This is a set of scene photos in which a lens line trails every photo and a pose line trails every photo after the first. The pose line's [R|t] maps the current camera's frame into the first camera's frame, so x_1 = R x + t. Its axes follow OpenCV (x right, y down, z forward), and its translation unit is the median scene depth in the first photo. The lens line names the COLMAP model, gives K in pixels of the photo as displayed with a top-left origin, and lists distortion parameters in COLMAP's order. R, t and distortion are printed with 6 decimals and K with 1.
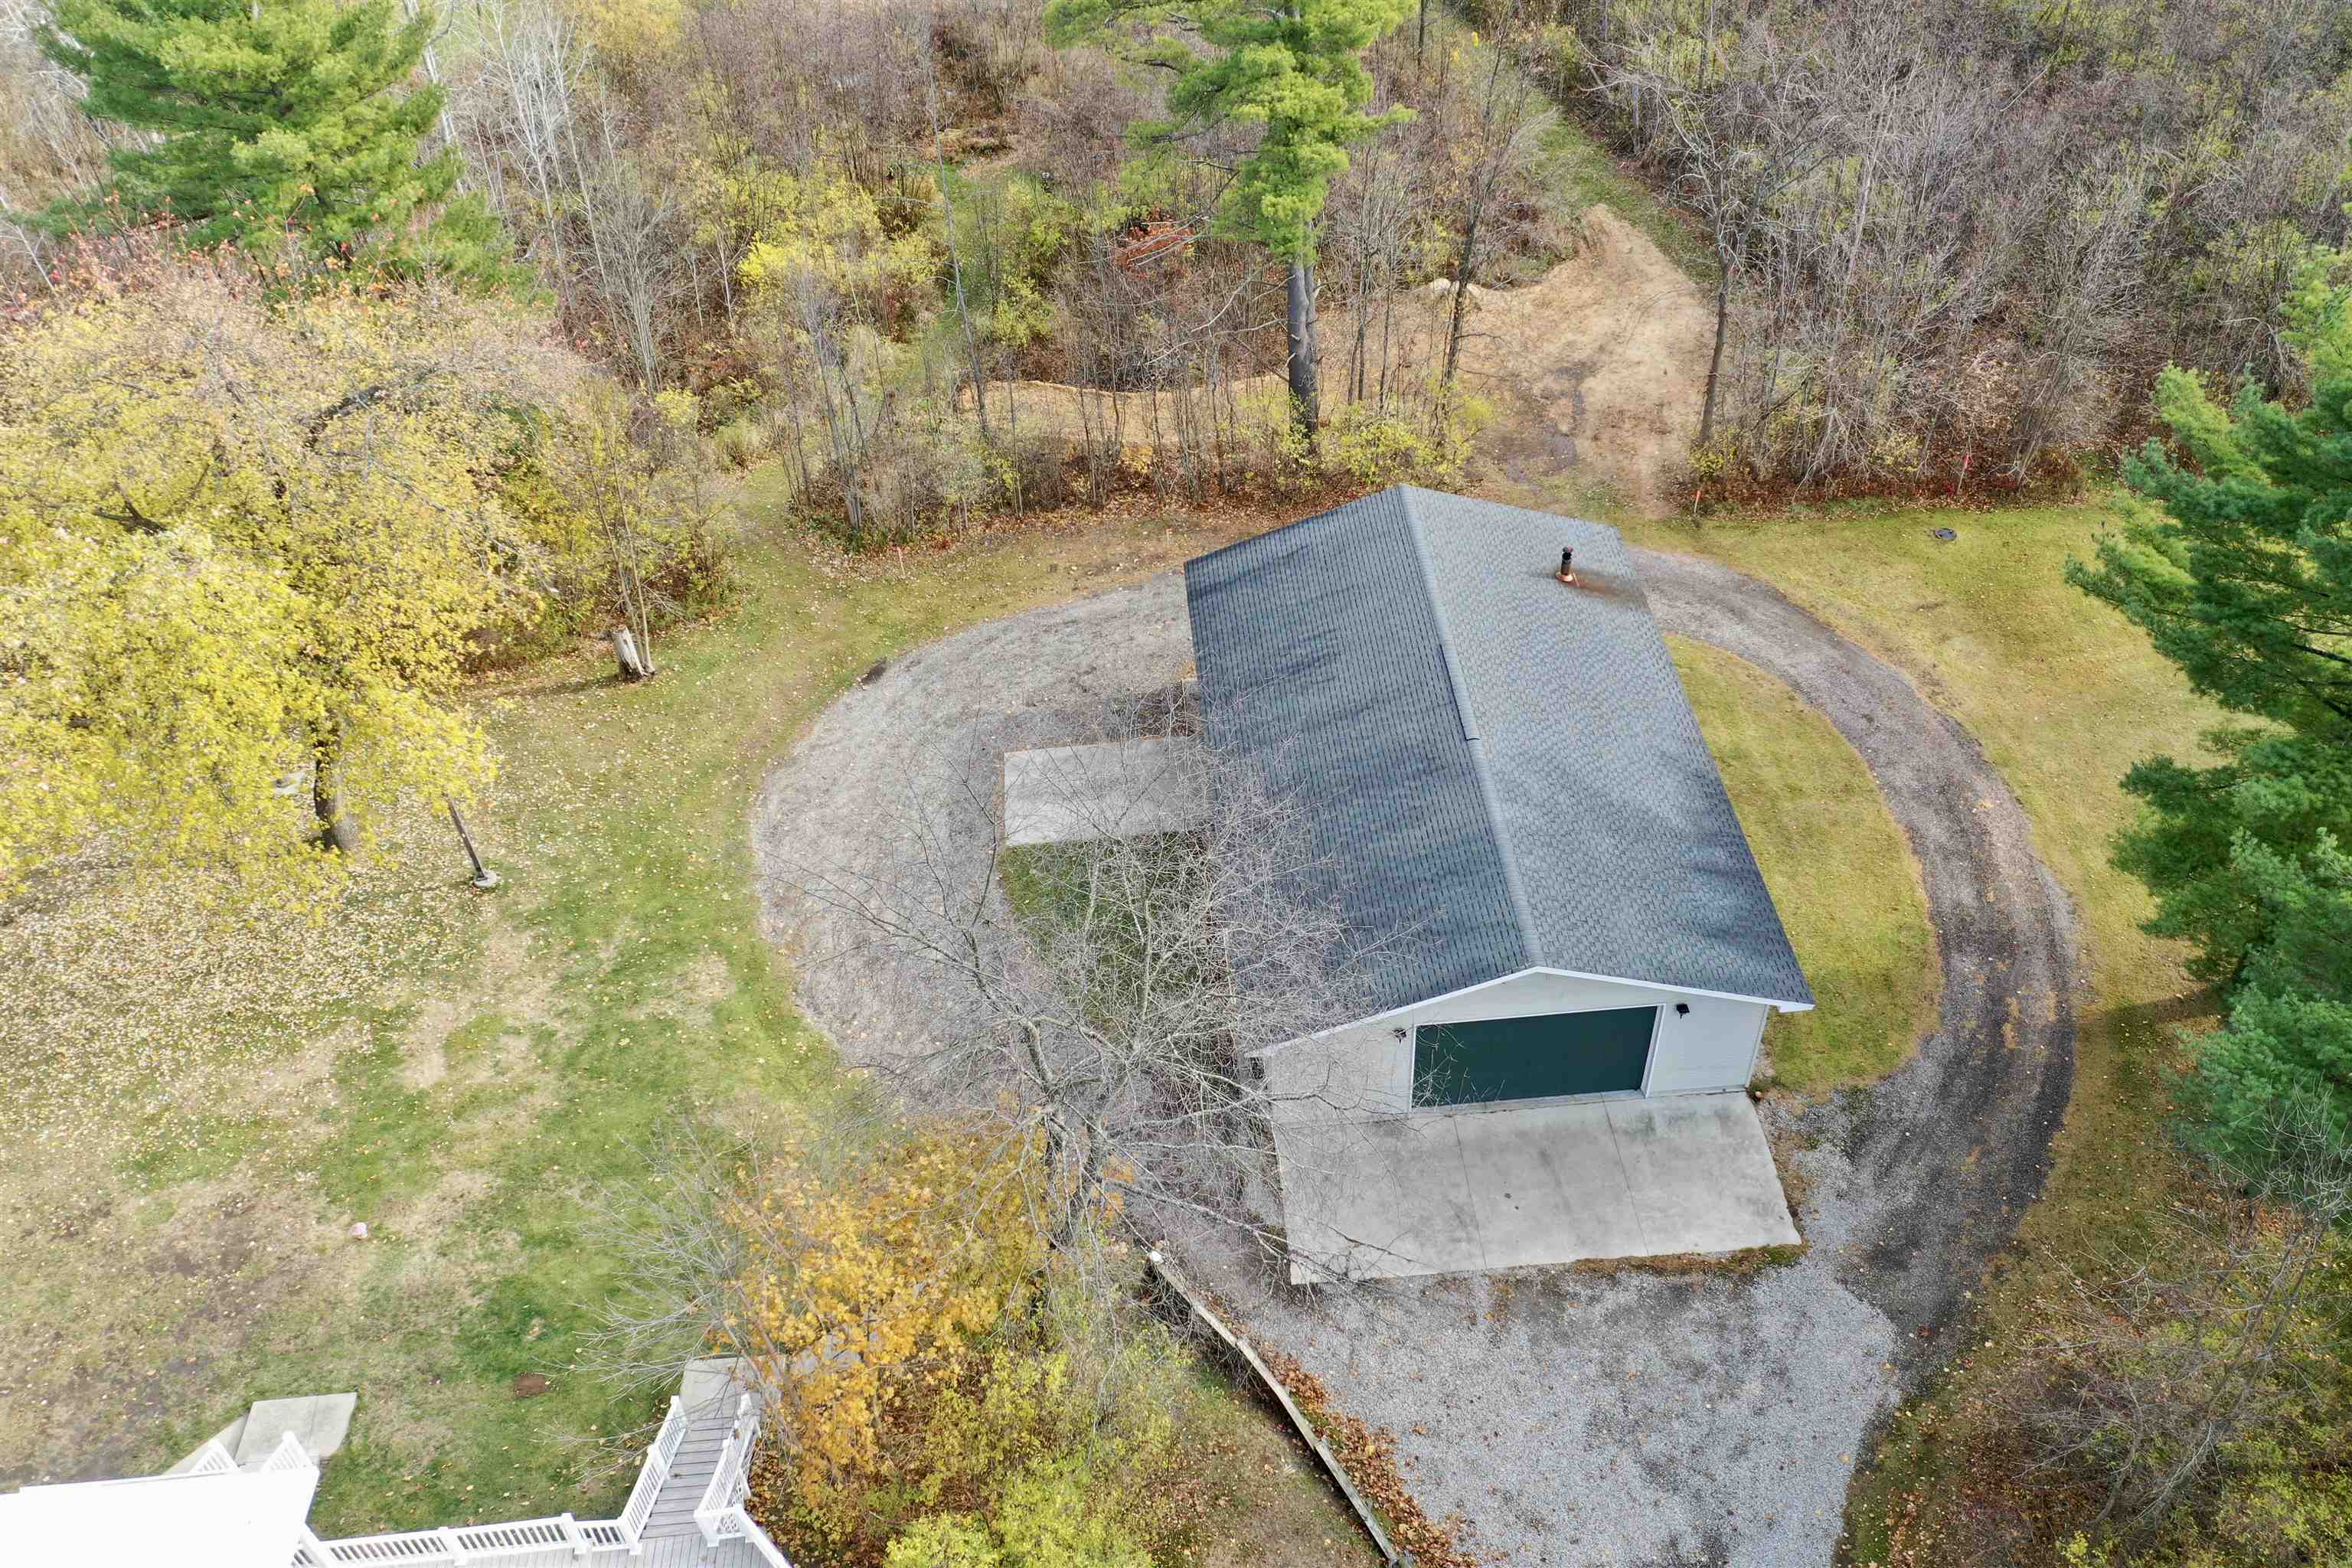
lens RADIAL K [[1867.0, 0, 1180.5], [0, 1867.0, 793.0], [0, 0, 1]] dist [0.015050, 0.002116]
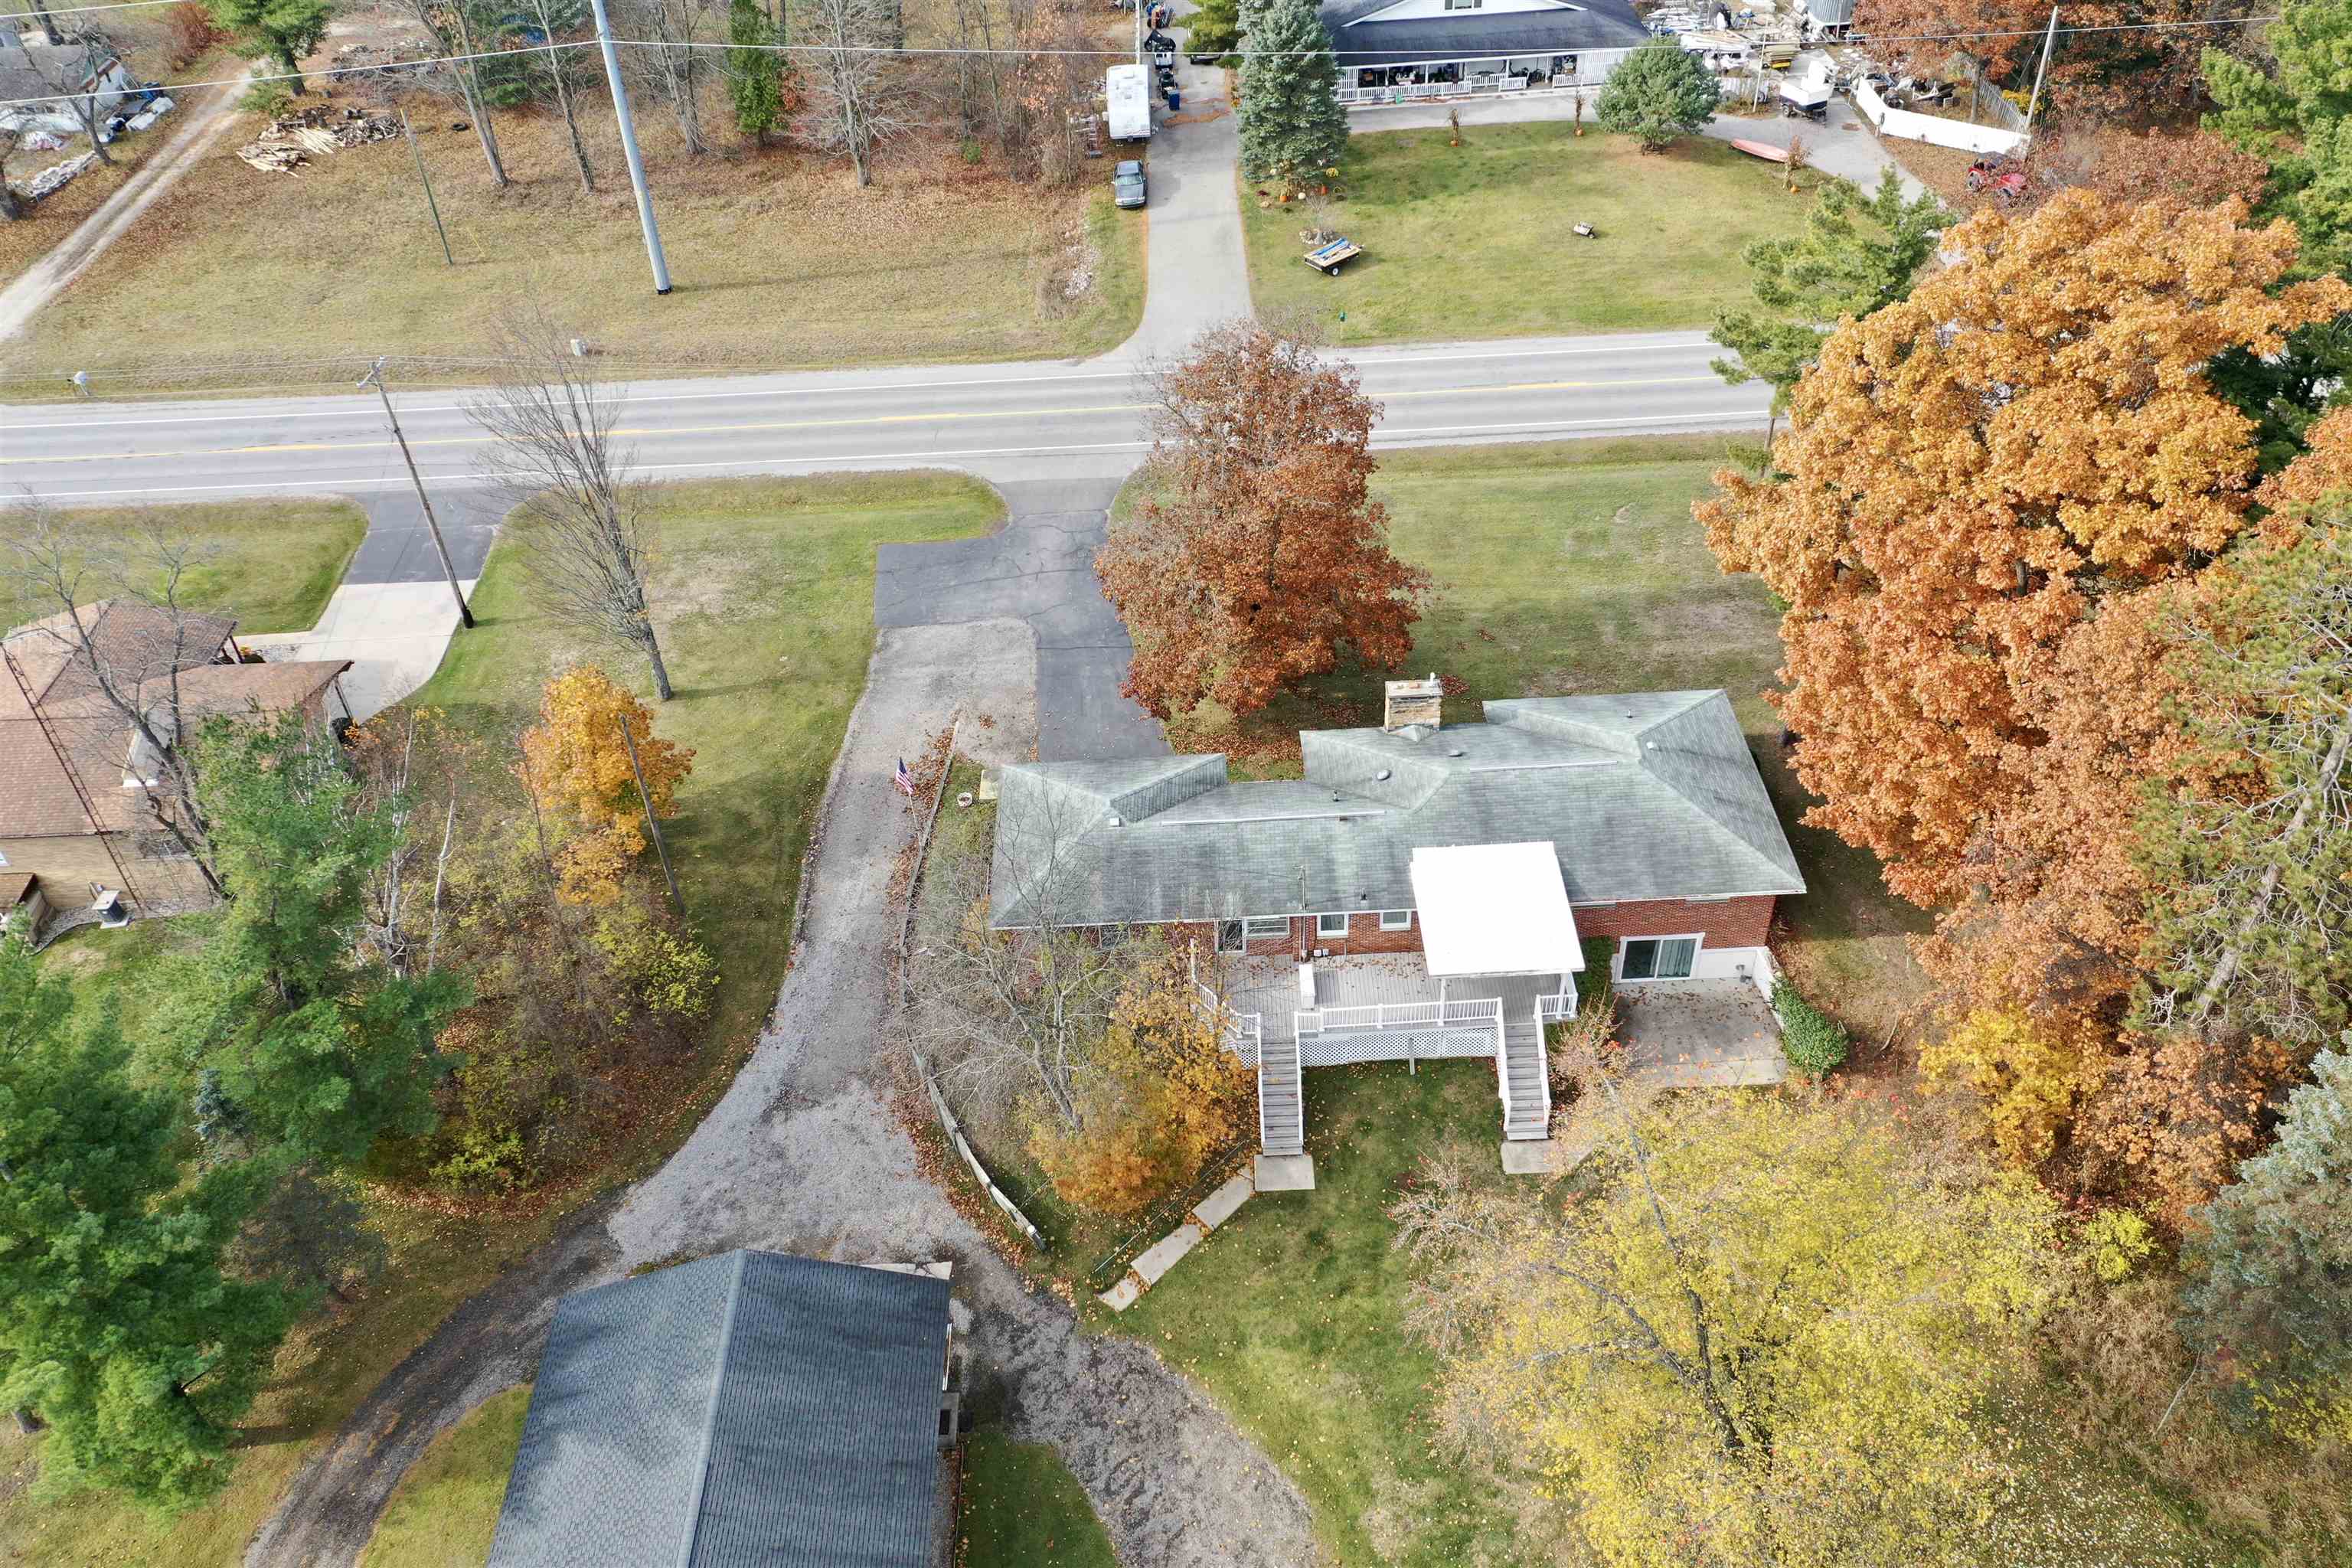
lens RADIAL K [[1867.0, 0, 1174.9], [0, 1867.0, 787.1], [0, 0, 1]] dist [0.015050, 0.002116]
pose [[-0.994925, 0.036711, 0.093683, -0.248792], [0.097433, 0.119071, 0.988094, -1.136327], [0.025119, 0.992207, -0.122044, 0.677963]]
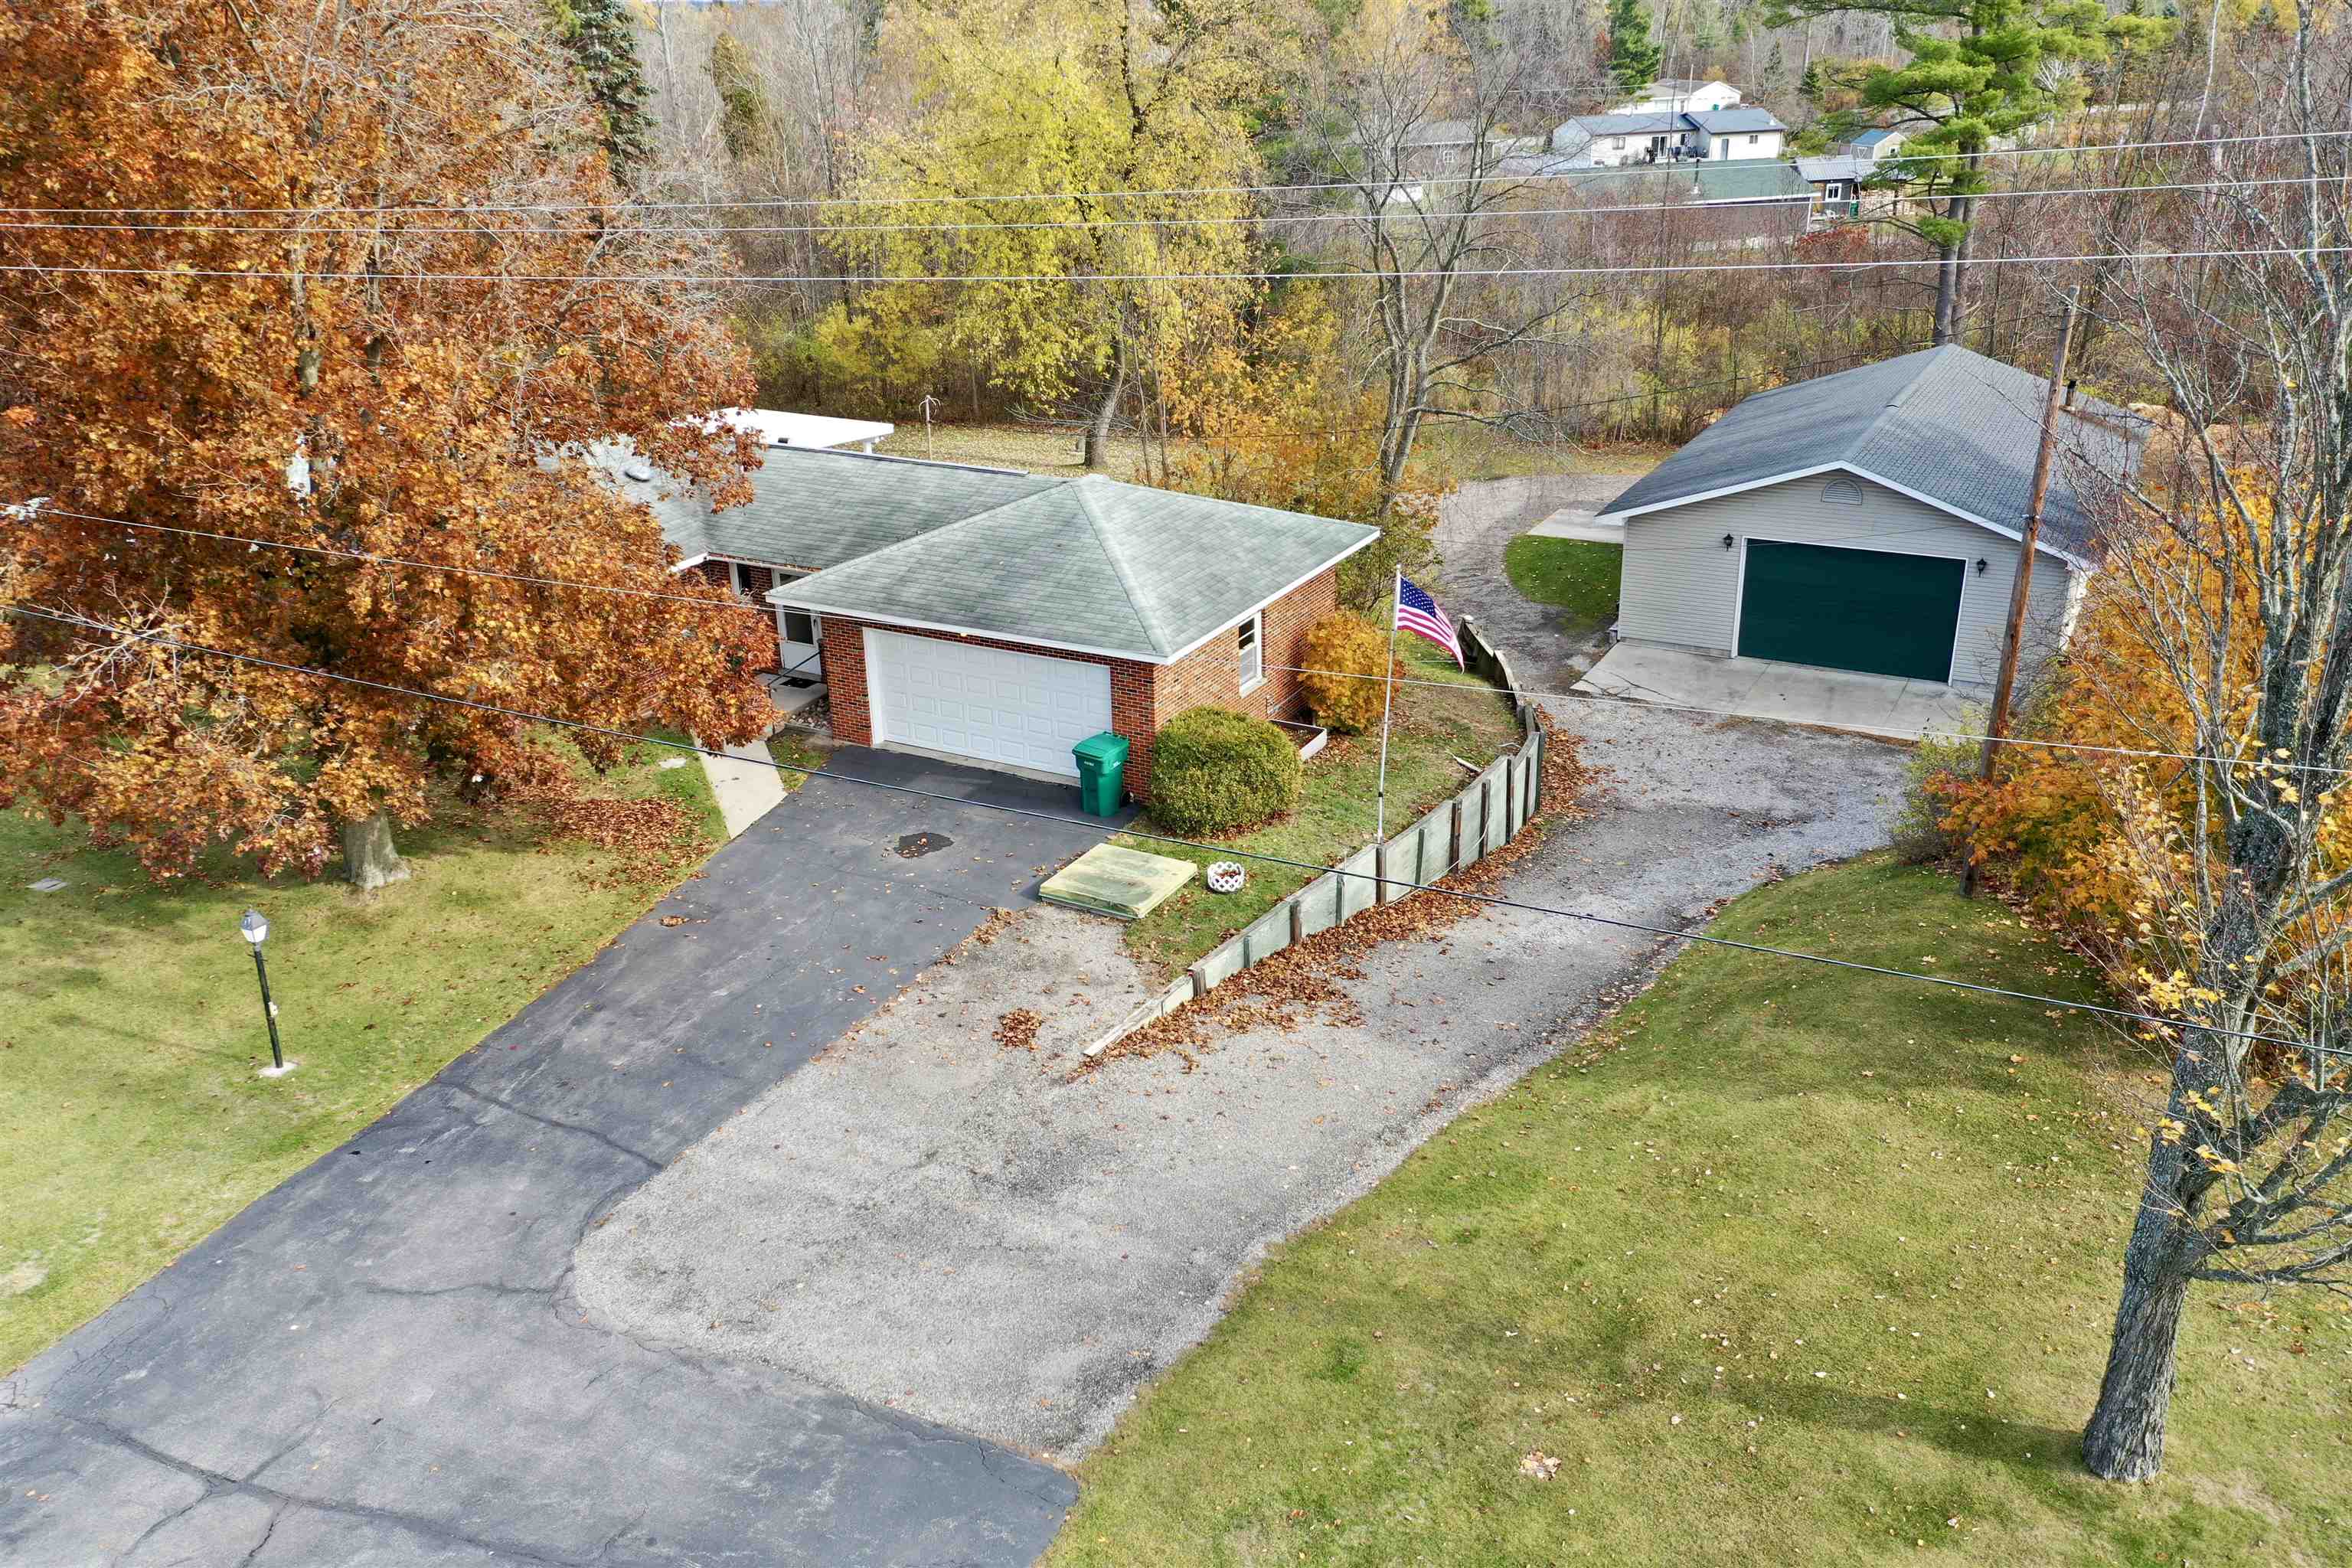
lens RADIAL K [[1867.0, 0, 1180.0], [0, 1867.0, 775.1], [0, 0, 1]] dist [0.015050, 0.002116]
pose [[0.841057, 0.229342, -0.489924, 0.388055], [-0.379745, 0.895321, -0.232795, 0.590739], [0.385250, 0.381840, 0.840107, -0.088086]]
